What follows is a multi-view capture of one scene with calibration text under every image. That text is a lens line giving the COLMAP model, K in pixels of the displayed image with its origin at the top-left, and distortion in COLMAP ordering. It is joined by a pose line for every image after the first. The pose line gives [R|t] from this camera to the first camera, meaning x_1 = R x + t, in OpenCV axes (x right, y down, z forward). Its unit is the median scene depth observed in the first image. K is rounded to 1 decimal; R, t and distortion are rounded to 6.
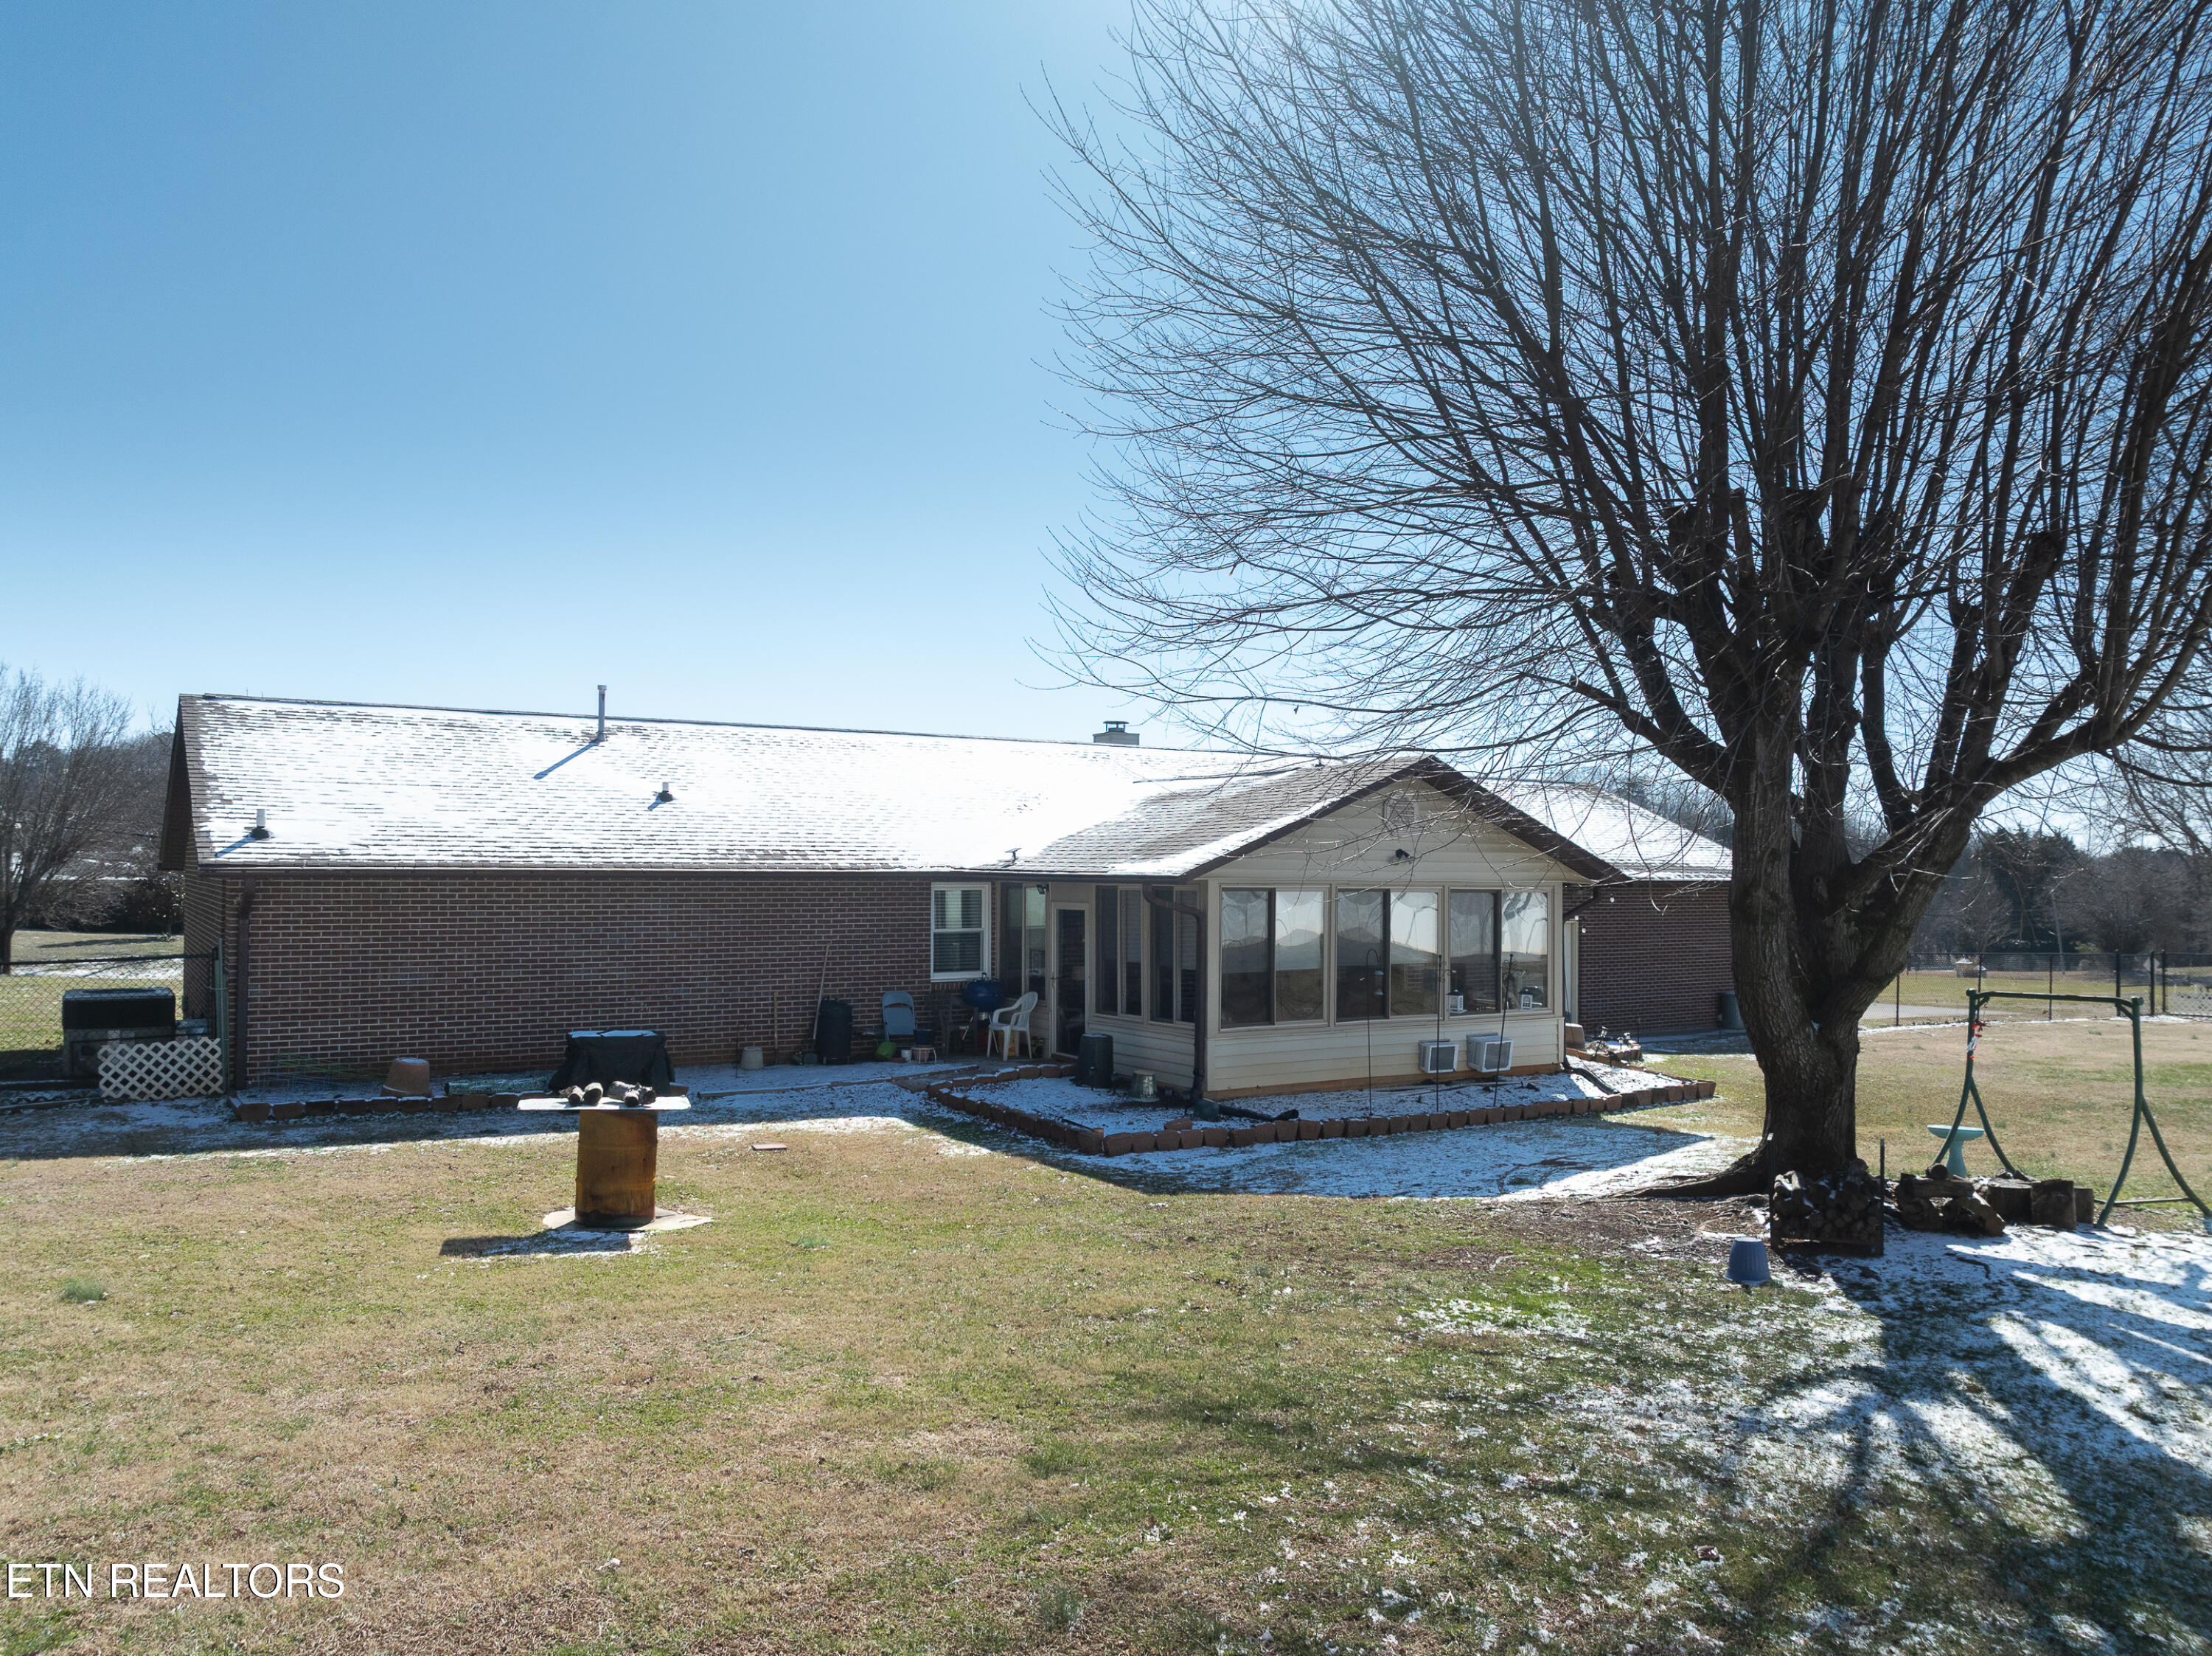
lens RADIAL K [[1745.5, 0, 1106.0], [0, 1745.5, 828.0], [0, 0, 1]] dist [-0.003035, -0.002696]
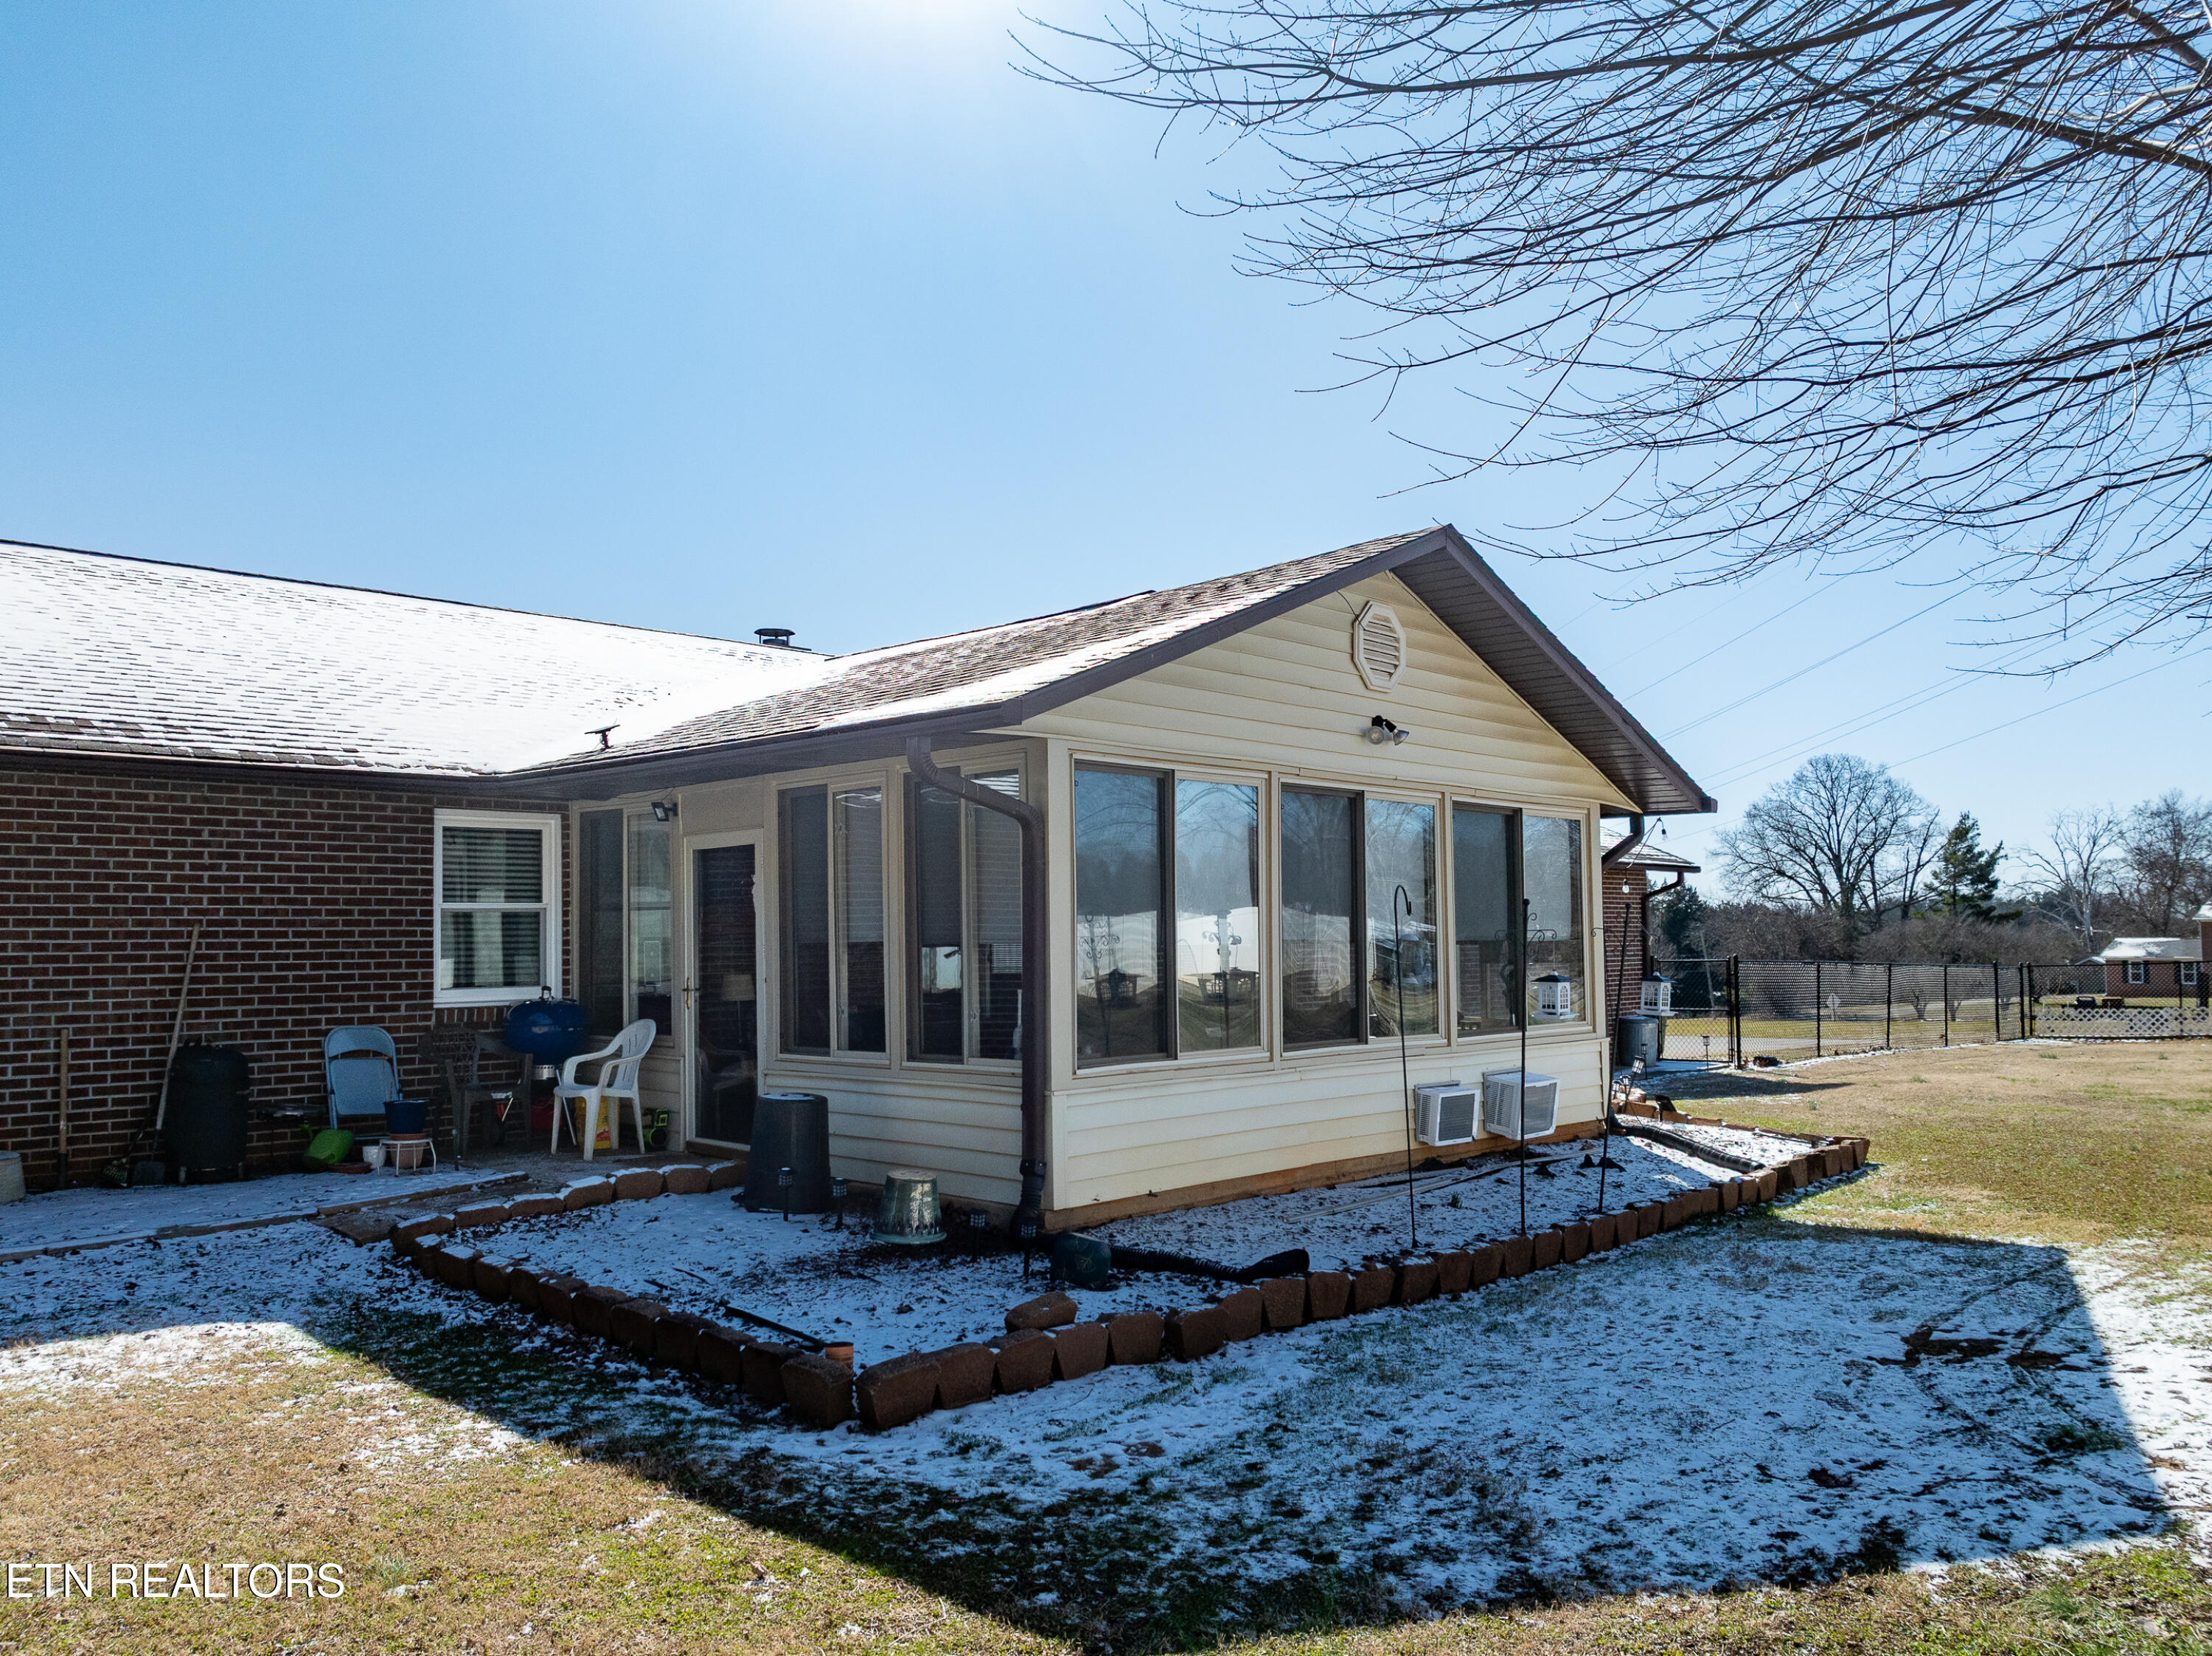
lens RADIAL K [[1708.8, 0, 1099.4], [0, 1708.8, 878.2], [0, 0, 1]] dist [-0.007327, -0.063454]
pose [[0.976272, -0.009636, 0.216332, -0.021816], [0.013864, 0.999741, -0.018034, 0.068278], [-0.216102, 0.020606, 0.976153, 0.525854]]
